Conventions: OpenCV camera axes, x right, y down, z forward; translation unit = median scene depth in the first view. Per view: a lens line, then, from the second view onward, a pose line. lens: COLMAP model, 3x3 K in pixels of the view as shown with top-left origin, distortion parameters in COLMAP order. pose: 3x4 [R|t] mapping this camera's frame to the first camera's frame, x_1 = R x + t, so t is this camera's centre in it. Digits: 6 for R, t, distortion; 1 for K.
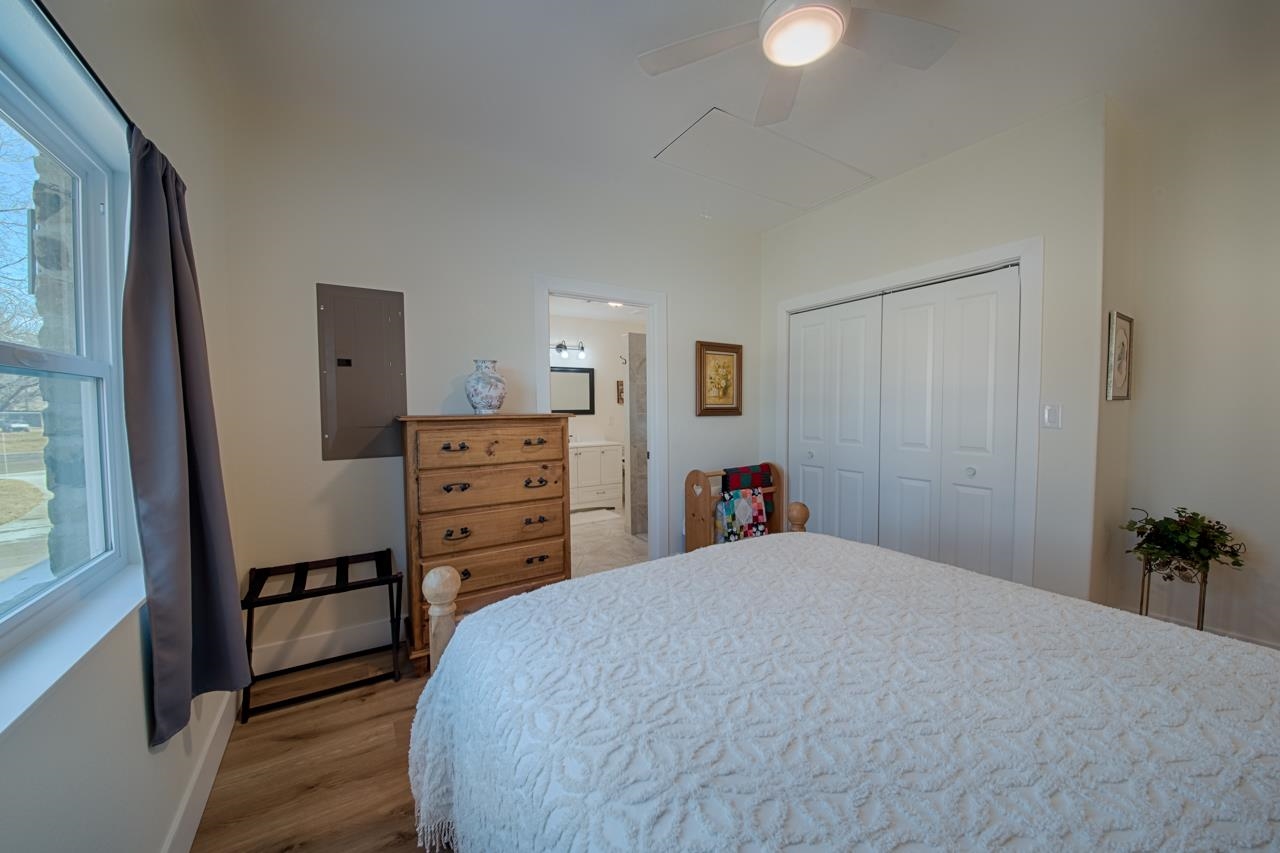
lens RADIAL K [[452.2, 0, 640.0], [0, 452.2, 426.5], [0, 0, 1]] dist [0.000684, 0.000010]
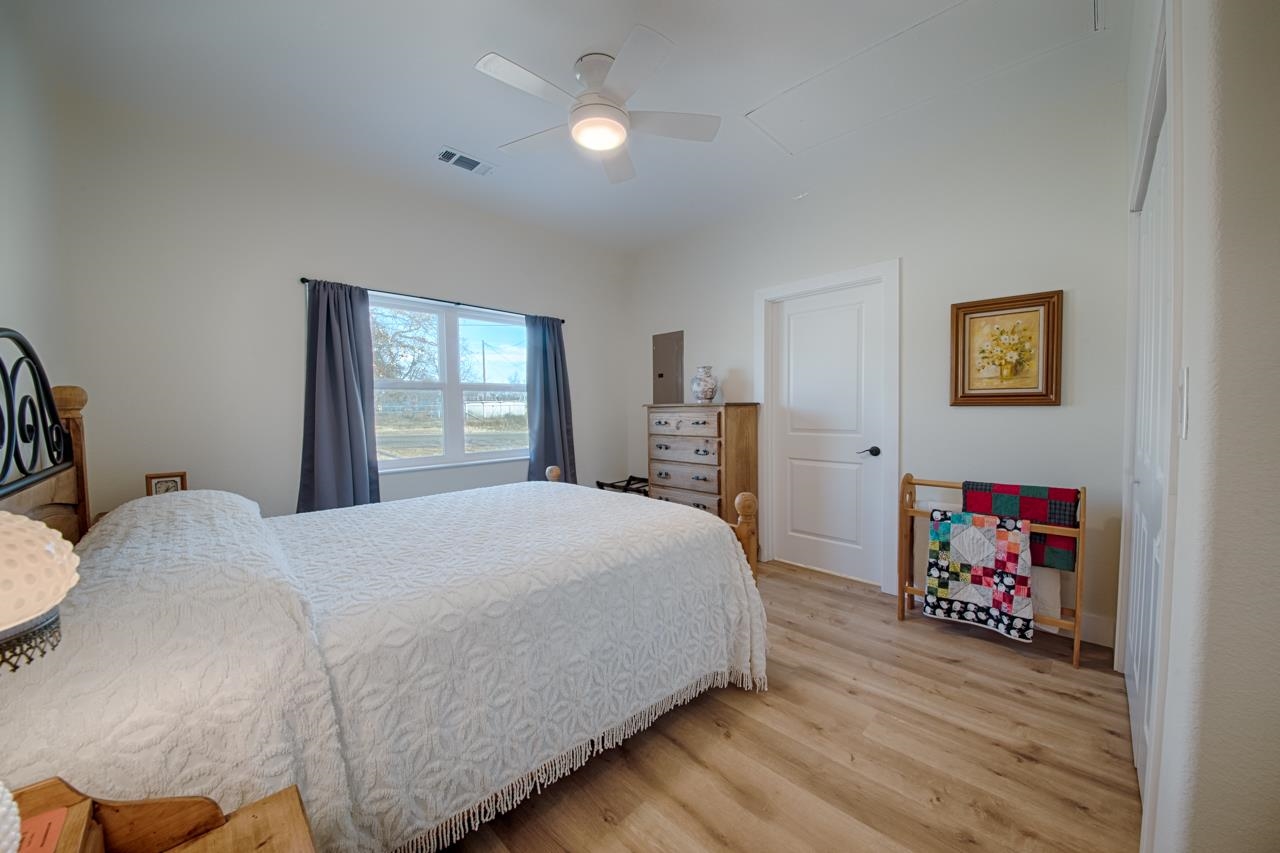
lens RADIAL K [[460.3, 0, 640.0], [0, 460.3, 426.5], [0, 0, 1]] dist [-0.020925, 0.000010]
pose [[0.204885, 0.047268, -0.977644, 0.776560], [-0.028176, 0.998704, 0.042381, -0.006676], [0.978380, 0.018863, 0.205951, 0.355680]]
